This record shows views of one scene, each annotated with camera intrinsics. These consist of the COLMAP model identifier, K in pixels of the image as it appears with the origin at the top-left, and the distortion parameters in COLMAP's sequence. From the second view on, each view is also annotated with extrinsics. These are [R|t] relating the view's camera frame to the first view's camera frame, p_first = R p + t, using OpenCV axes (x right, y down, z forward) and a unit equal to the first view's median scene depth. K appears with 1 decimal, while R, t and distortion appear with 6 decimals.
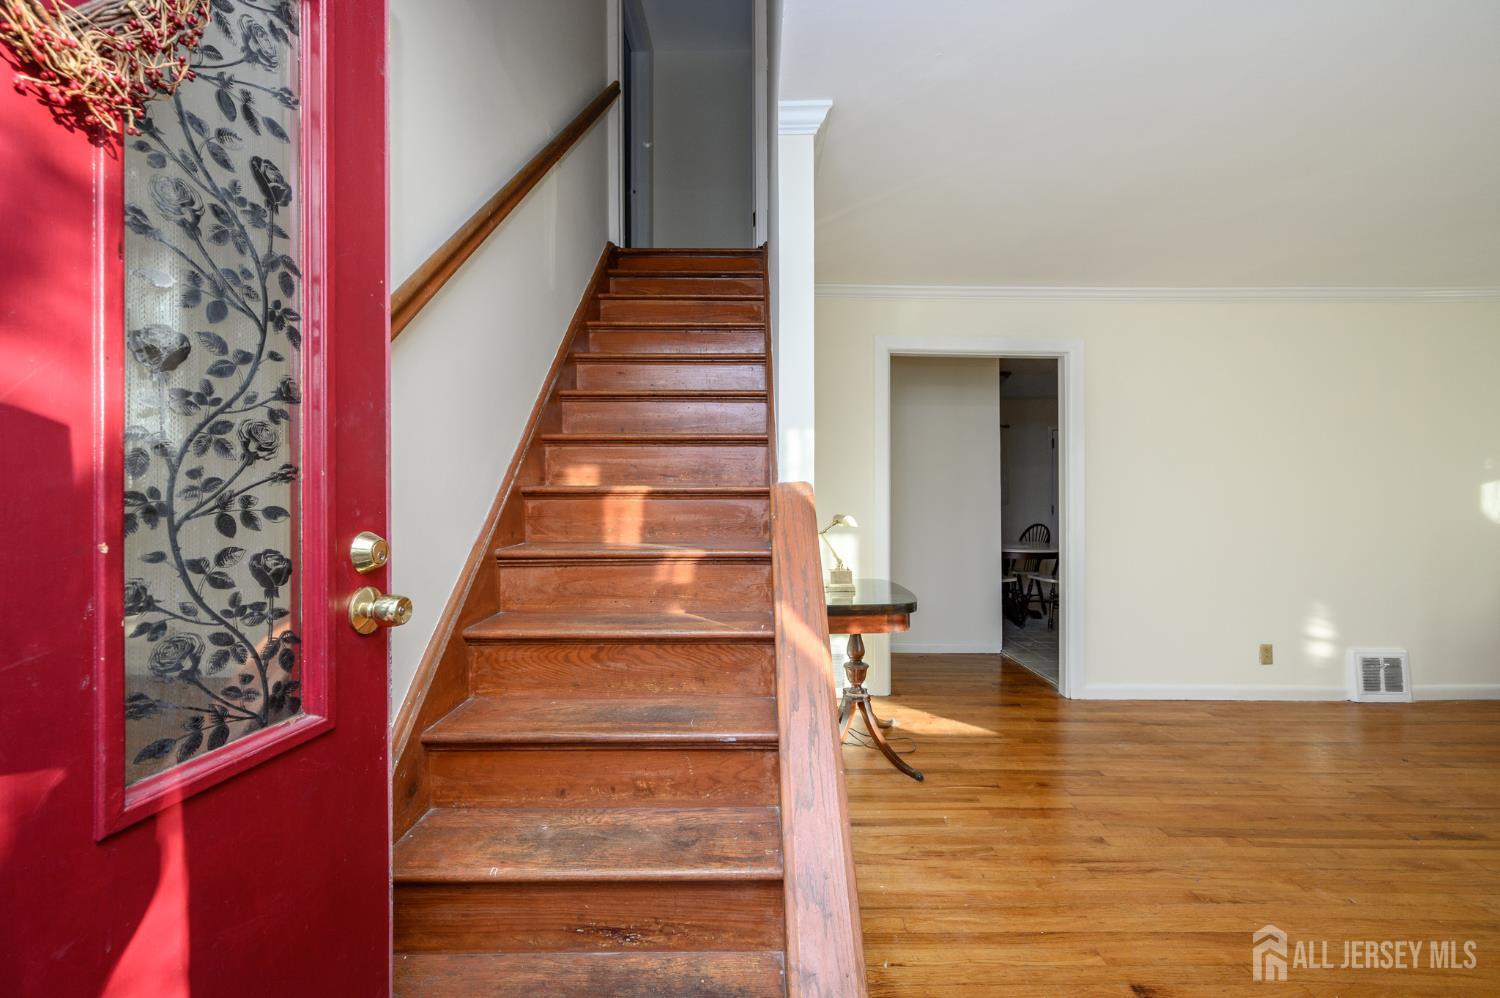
lens RADIAL K [[589.0, 0, 757.4], [0, 589.0, 504.7], [0, 0, 1]] dist [0.002523, -0.000723]
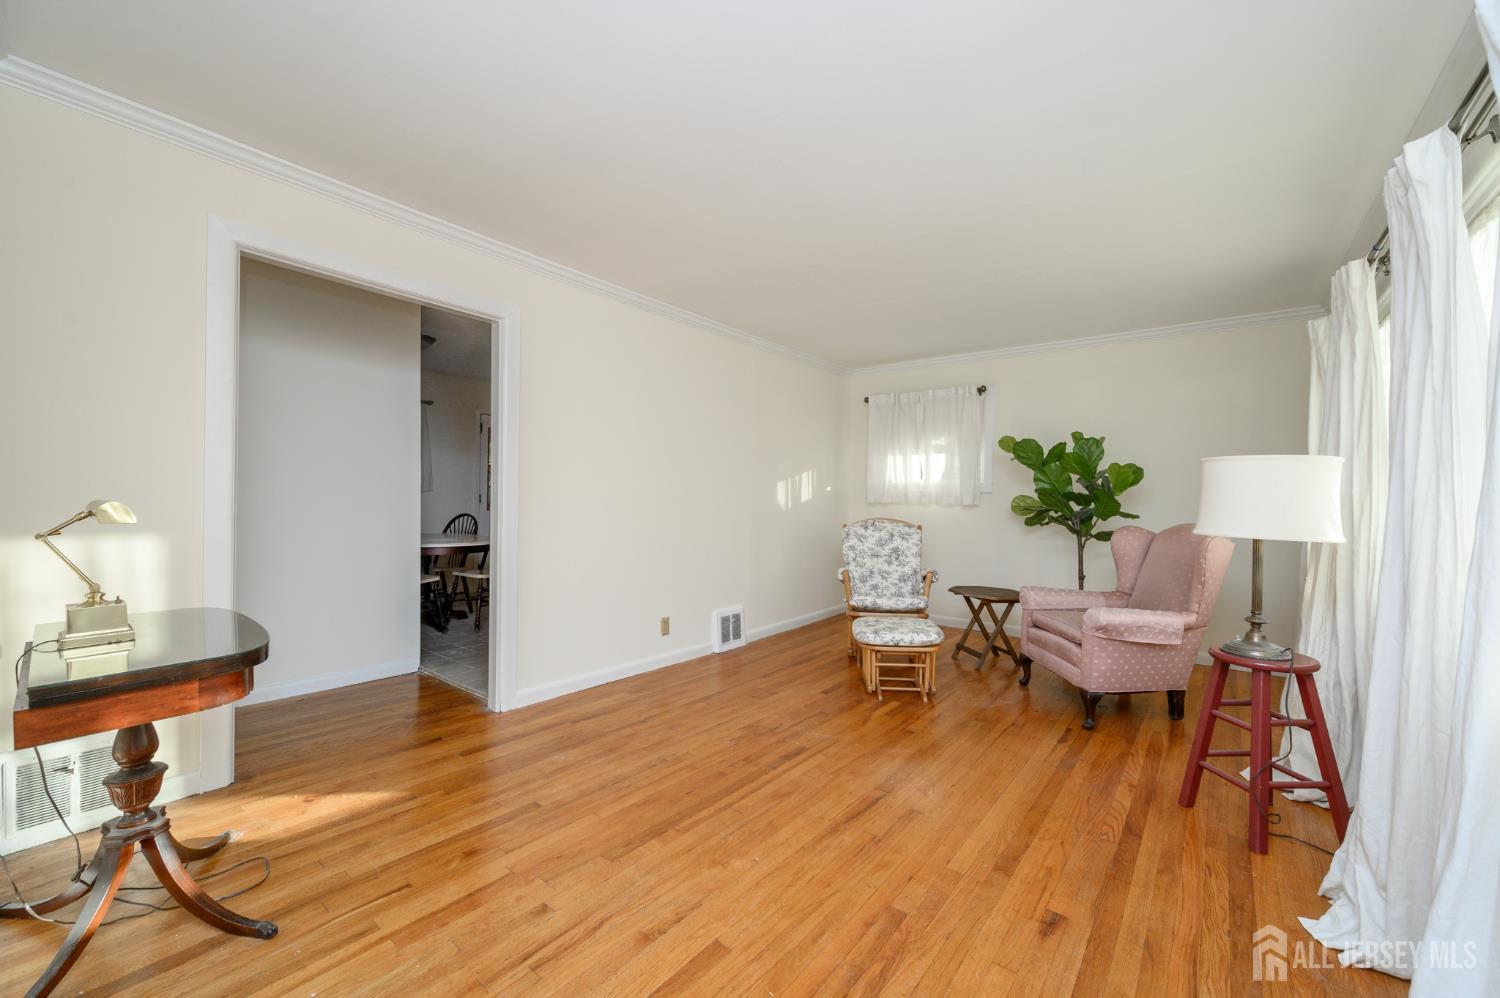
lens RADIAL K [[589.0, 0, 750.5], [0, 589.0, 502.2], [0, 0, 1]] dist [0.002523, -0.000723]
pose [[0.622241, 0.005949, 0.782803, 0.093021], [-0.017081, 0.999836, 0.005978, 0.005759], [-0.782639, -0.017091, 0.622241, 0.213569]]
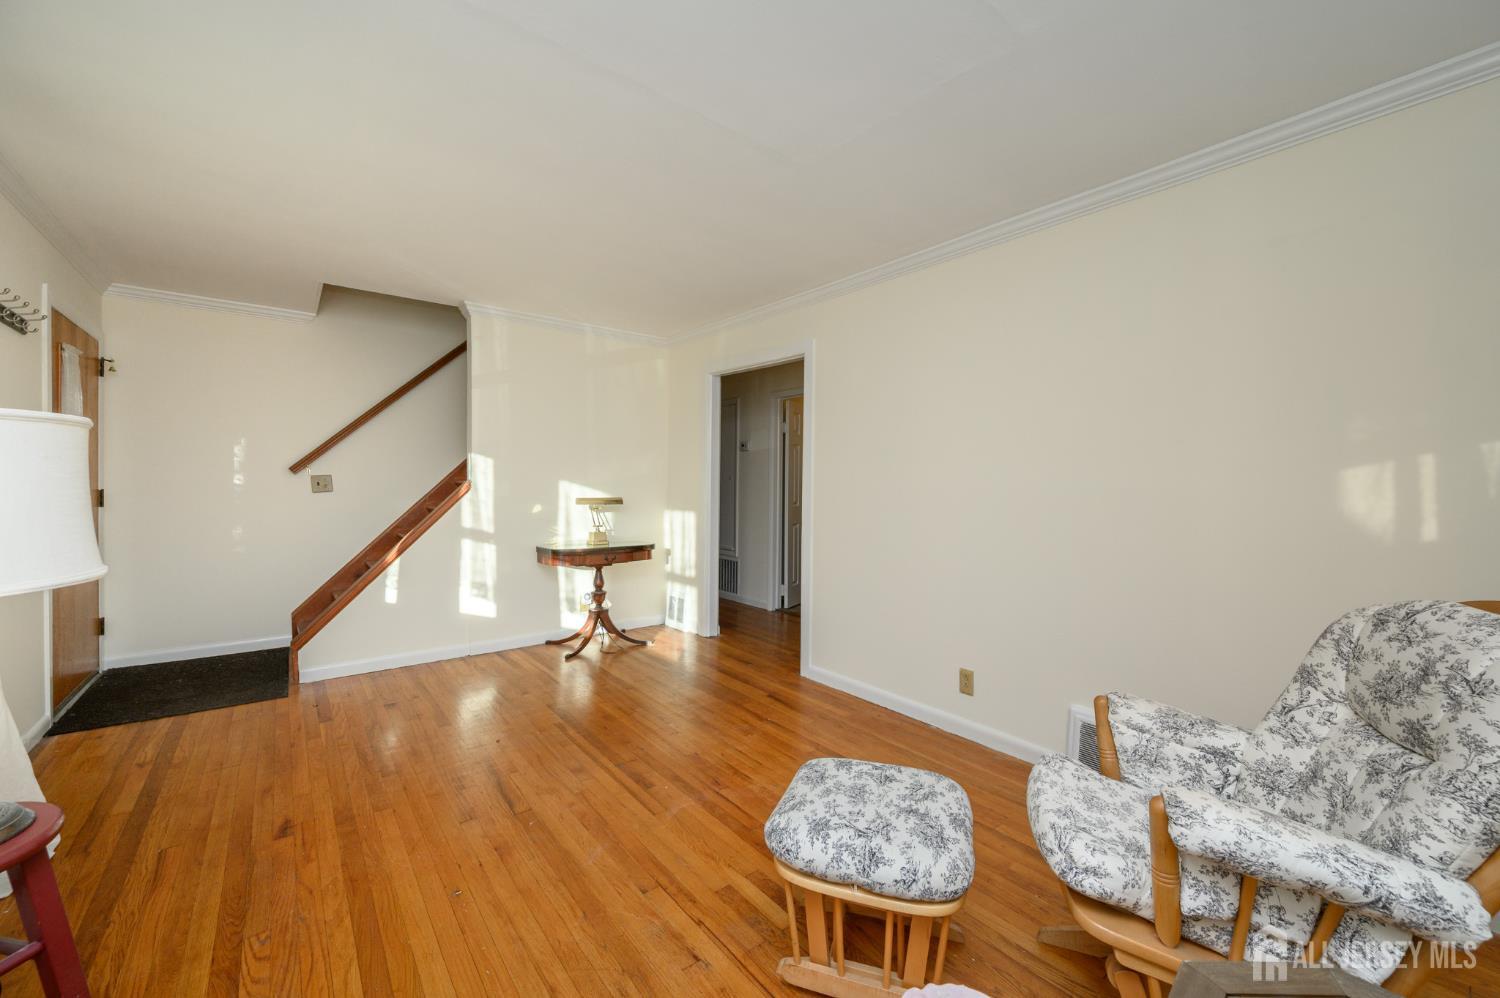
lens RADIAL K [[589.0, 0, 751.6], [0, 589.0, 499.5], [0, 0, 1]] dist [0.002523, -0.000723]
pose [[0.626337, 0.023209, -0.779207, 1.664728], [-0.006467, 0.999677, 0.024577, -0.020345], [0.779526, -0.010355, 0.626284, 0.332148]]
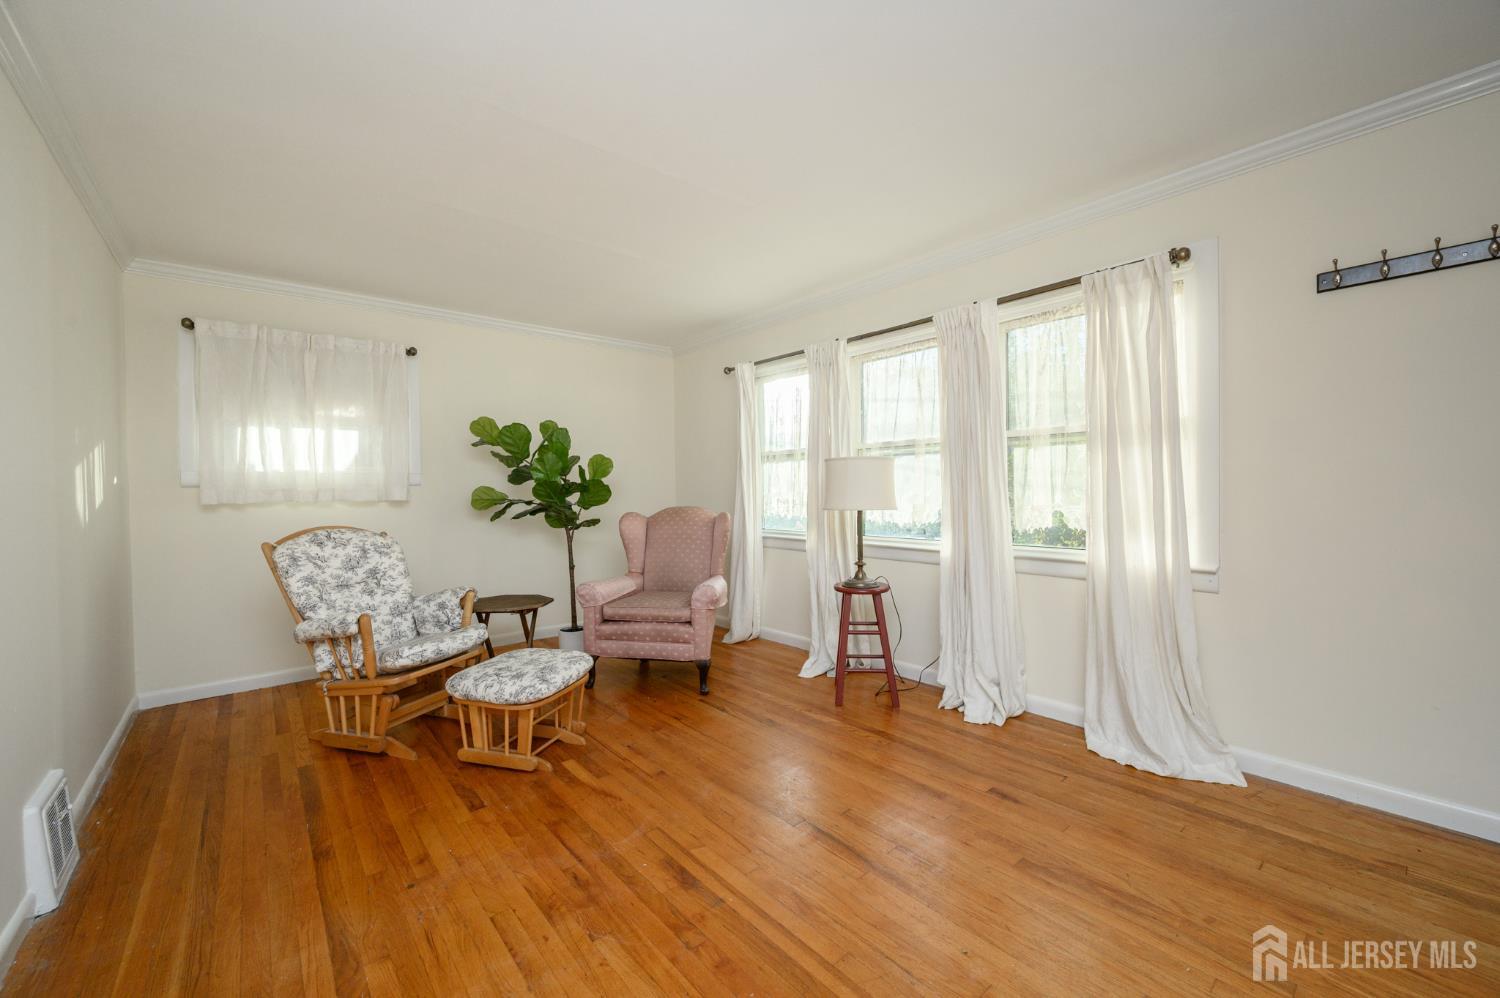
lens RADIAL K [[589.0, 0, 750.7], [0, 589.0, 497.9], [0, 0, 1]] dist [0.002523, -0.000723]
pose [[-0.649260, -0.000966, 0.760566, 0.348114], [0.015574, 0.999773, 0.014565, -0.000759], [-0.760407, 0.021301, -0.649097, 1.099007]]
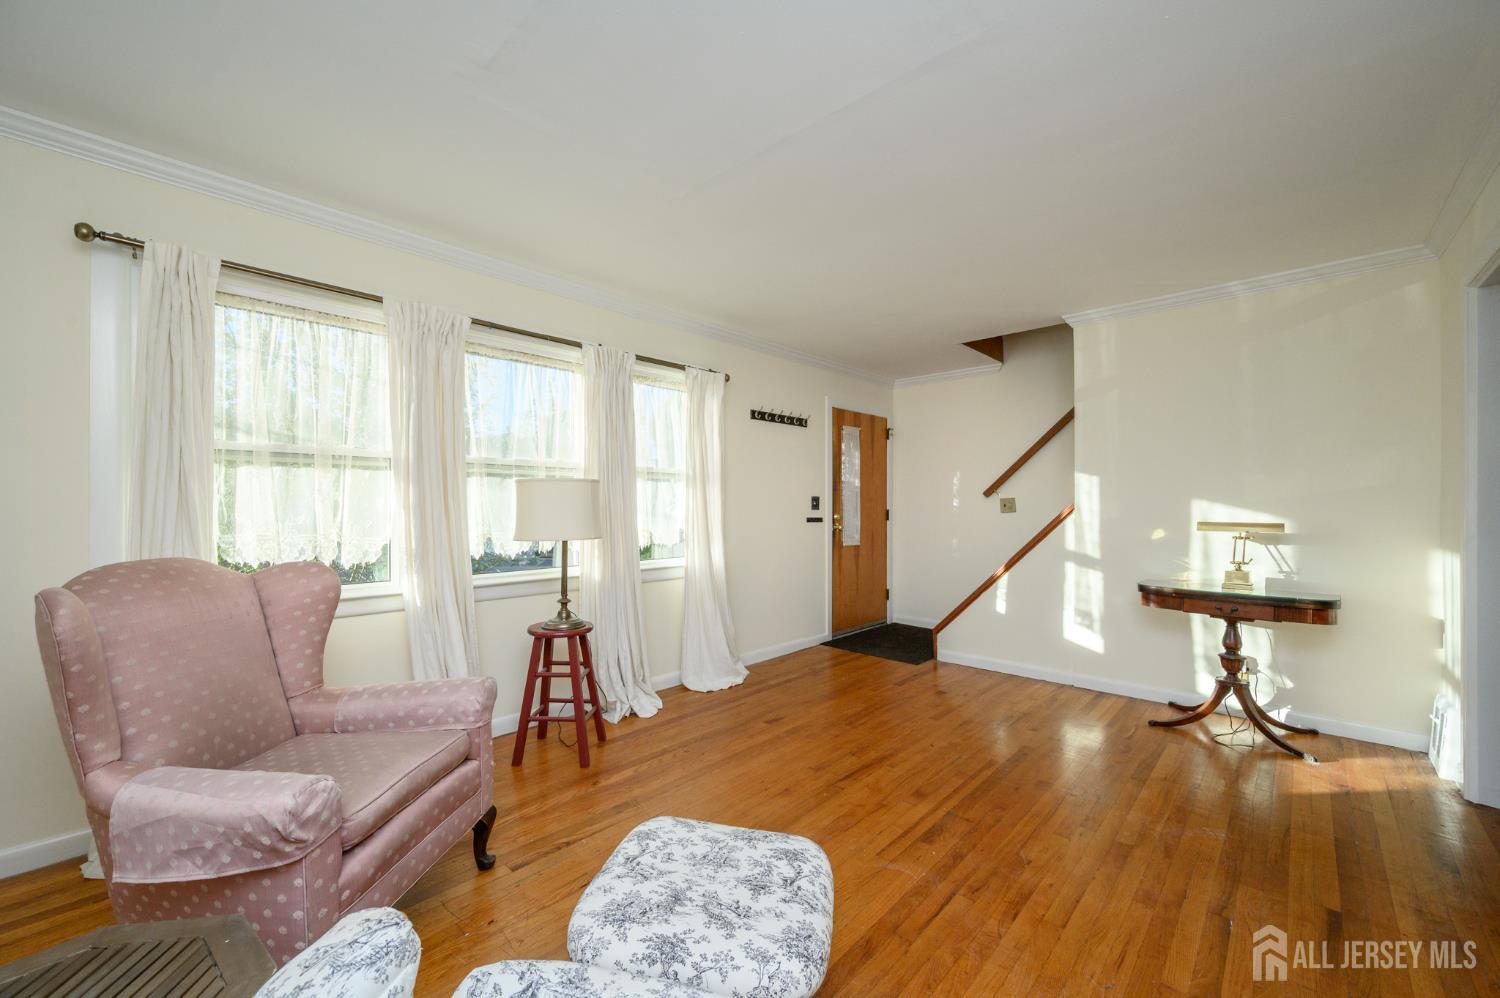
lens RADIAL K [[589.0, 0, 747.0], [0, 589.0, 507.1], [0, 0, 1]] dist [0.002523, -0.000723]
pose [[-0.684422, 0.000864, -0.729086, 1.626266], [-0.001982, 0.999993, 0.003045, -0.014819], [0.729084, 0.003529, -0.684415, 1.100708]]
